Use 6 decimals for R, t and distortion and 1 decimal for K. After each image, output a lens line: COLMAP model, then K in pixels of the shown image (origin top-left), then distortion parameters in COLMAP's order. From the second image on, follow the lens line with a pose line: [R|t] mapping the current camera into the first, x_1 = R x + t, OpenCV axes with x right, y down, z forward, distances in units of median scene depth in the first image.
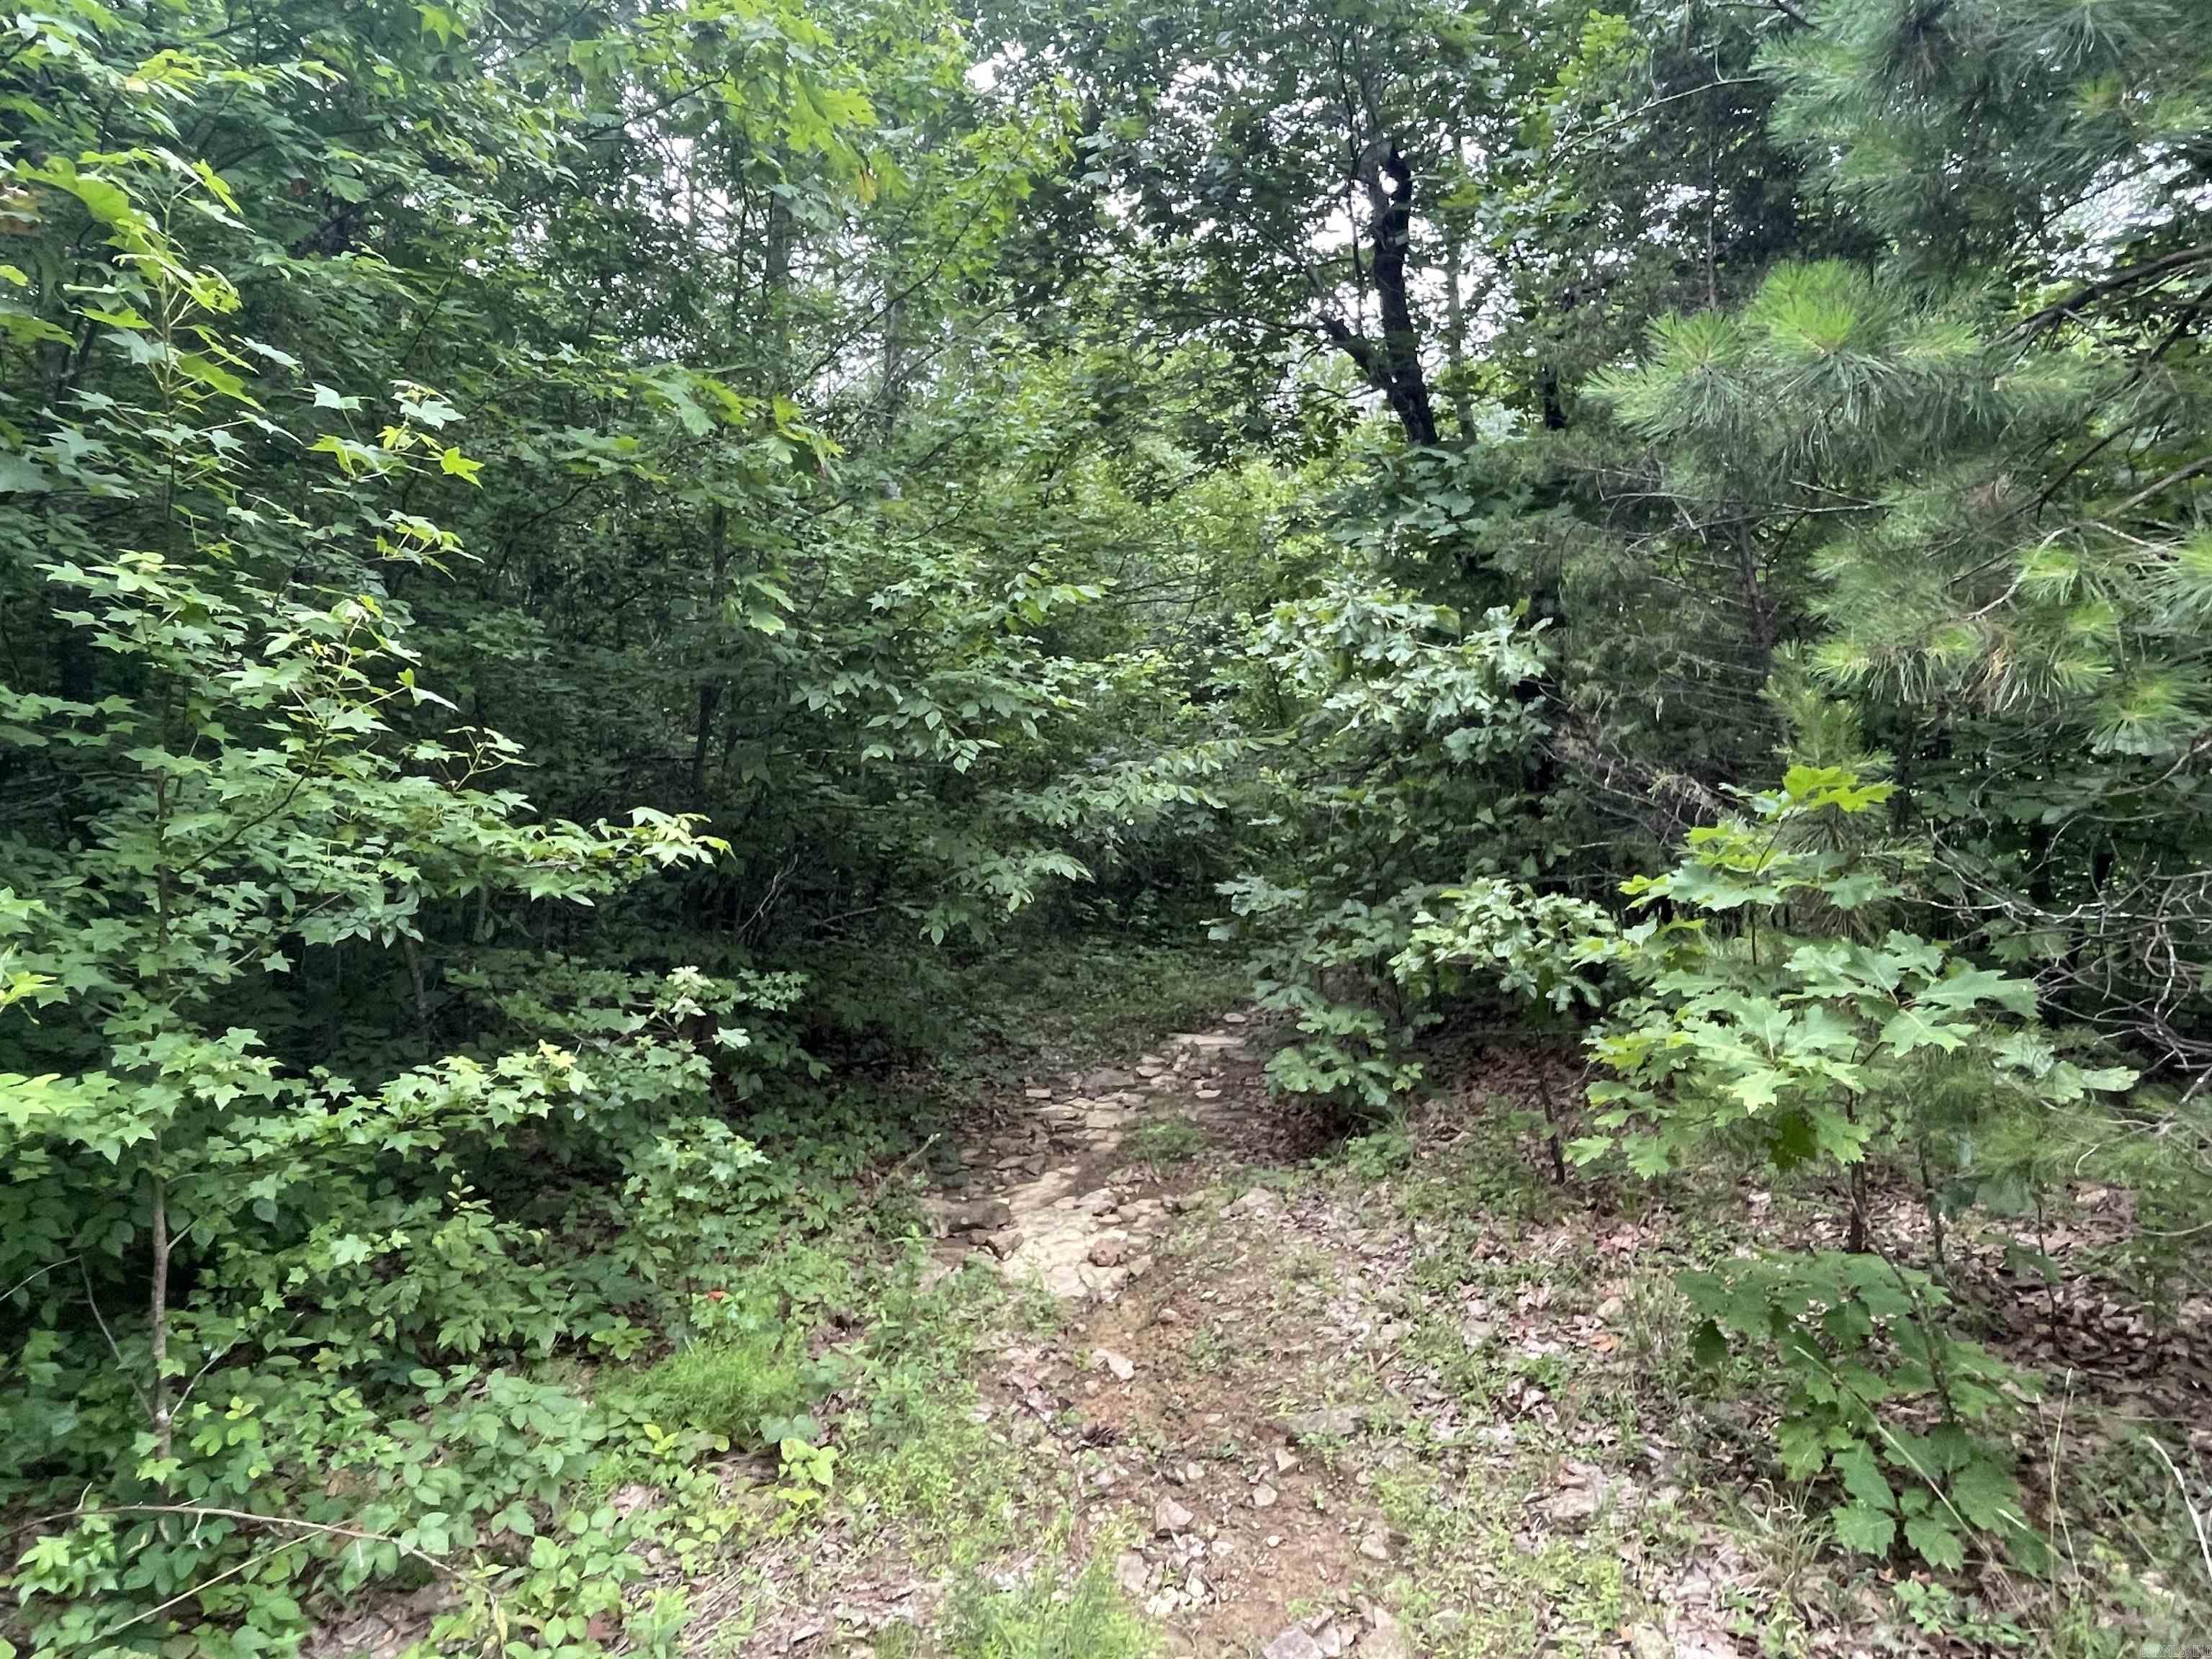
lens RADIAL K [[1311.3, 0, 1106.0], [0, 1311.3, 829.5], [0, 0, 1]] dist [-0.118962, -0.000054]
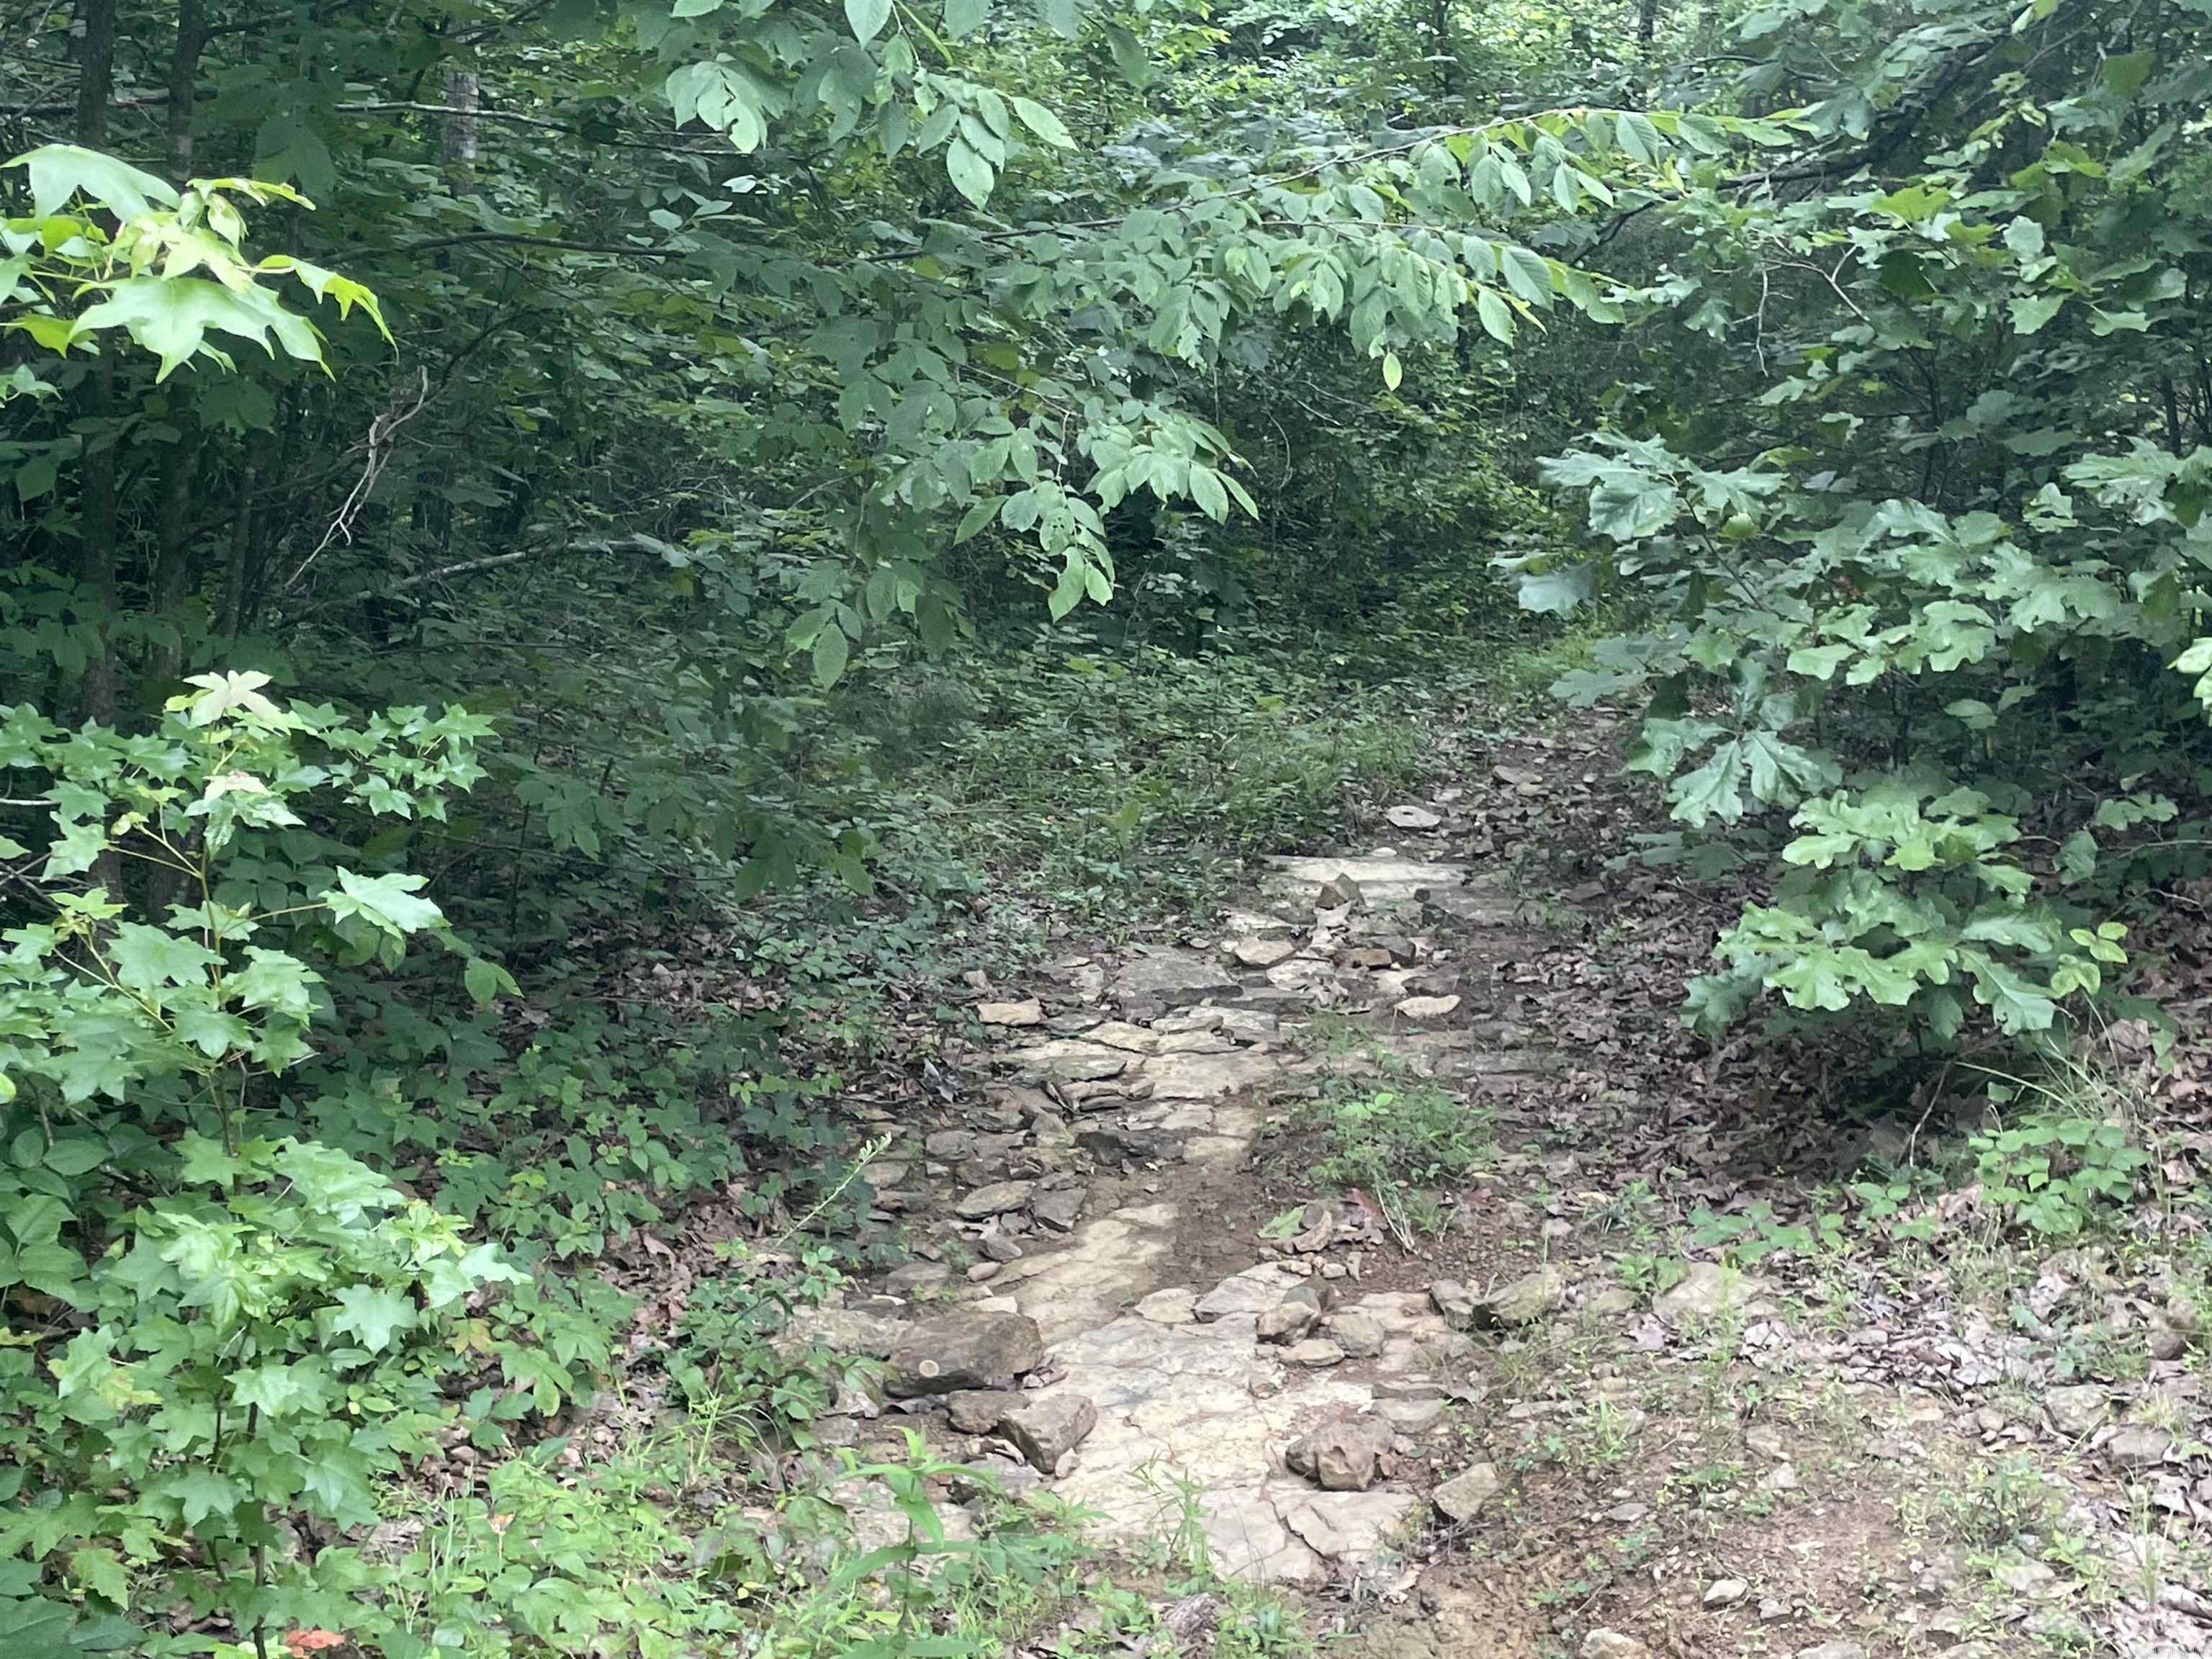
lens RADIAL K [[2980.2, 0, 1106.0], [0, 2980.2, 829.5], [0, 0, 1]] dist [-0.008085, -0.074385]
pose [[0.998812, -0.016433, 0.045866, -0.088794], [0.009595, 0.989311, 0.145503, 0.022567], [-0.047767, -0.144890, 0.988294, 0.160156]]
